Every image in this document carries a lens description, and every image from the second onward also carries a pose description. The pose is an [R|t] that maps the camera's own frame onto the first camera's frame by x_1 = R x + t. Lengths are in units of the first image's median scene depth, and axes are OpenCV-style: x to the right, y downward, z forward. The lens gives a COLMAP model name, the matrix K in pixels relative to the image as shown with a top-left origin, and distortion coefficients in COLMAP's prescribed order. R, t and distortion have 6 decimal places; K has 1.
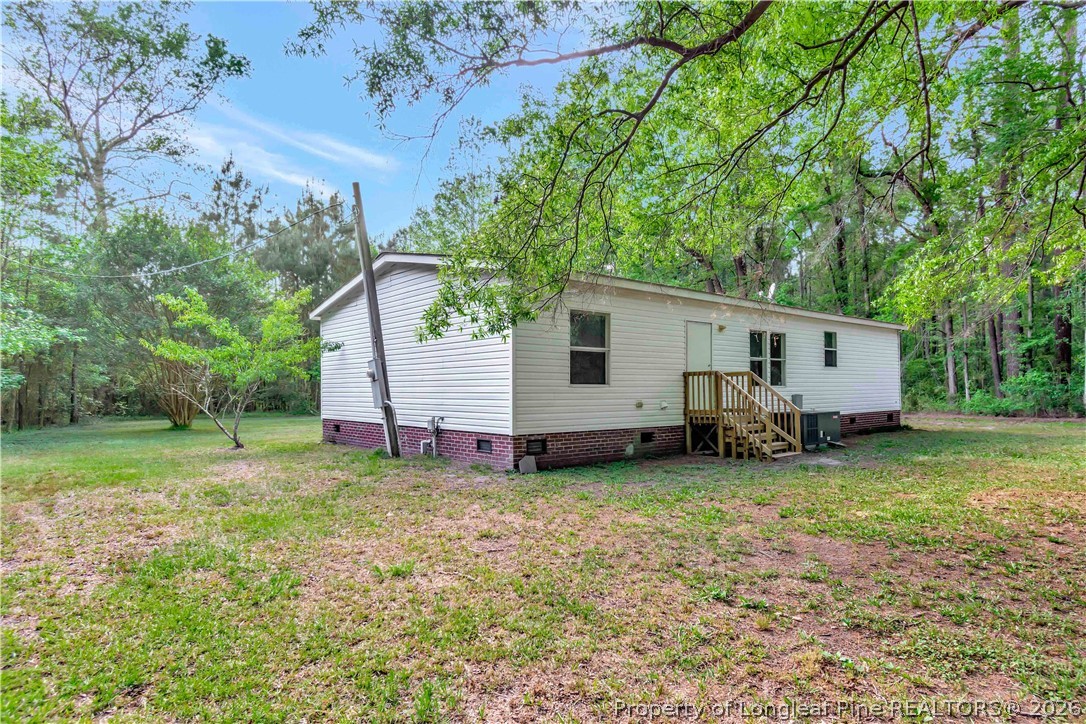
lens RADIAL K [[628.7, 0, 543.0], [0, 628.7, 362.0], [0, 0, 1]] dist [0.000557, 0.000103]
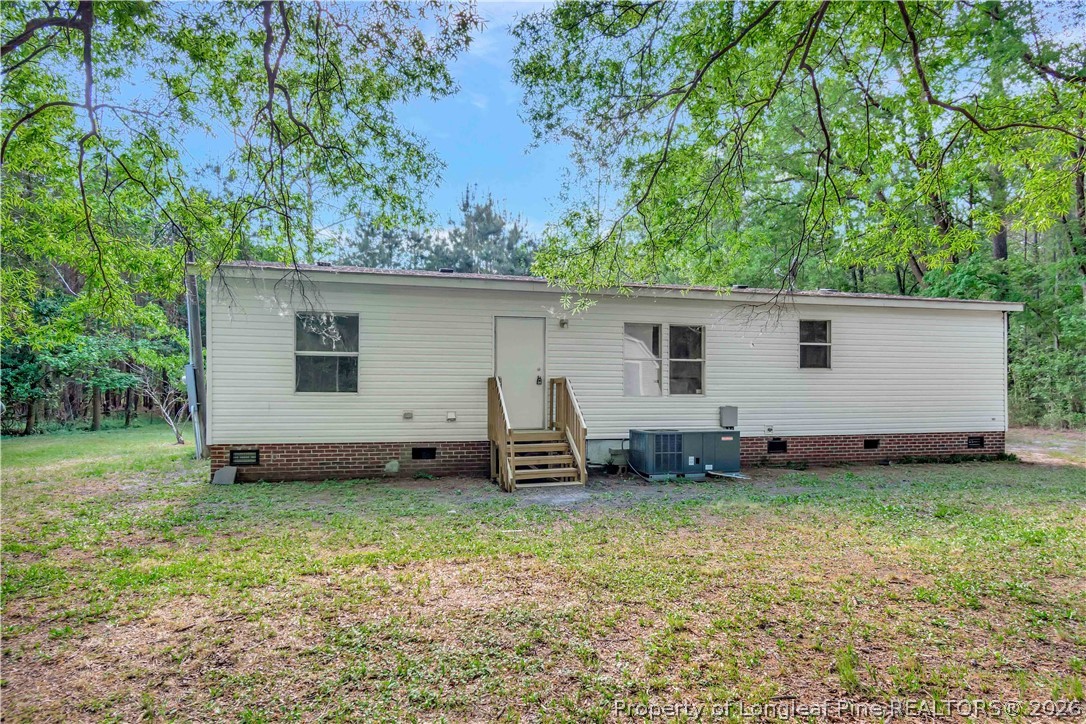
lens RADIAL K [[628.7, 0, 543.0], [0, 628.7, 362.0], [0, 0, 1]] dist [0.000557, 0.000103]
pose [[0.890052, -0.015434, -0.455598, 0.656786], [0.013641, 0.999881, -0.007223, 0.001993], [0.455655, 0.000214, 0.890156, 0.278862]]
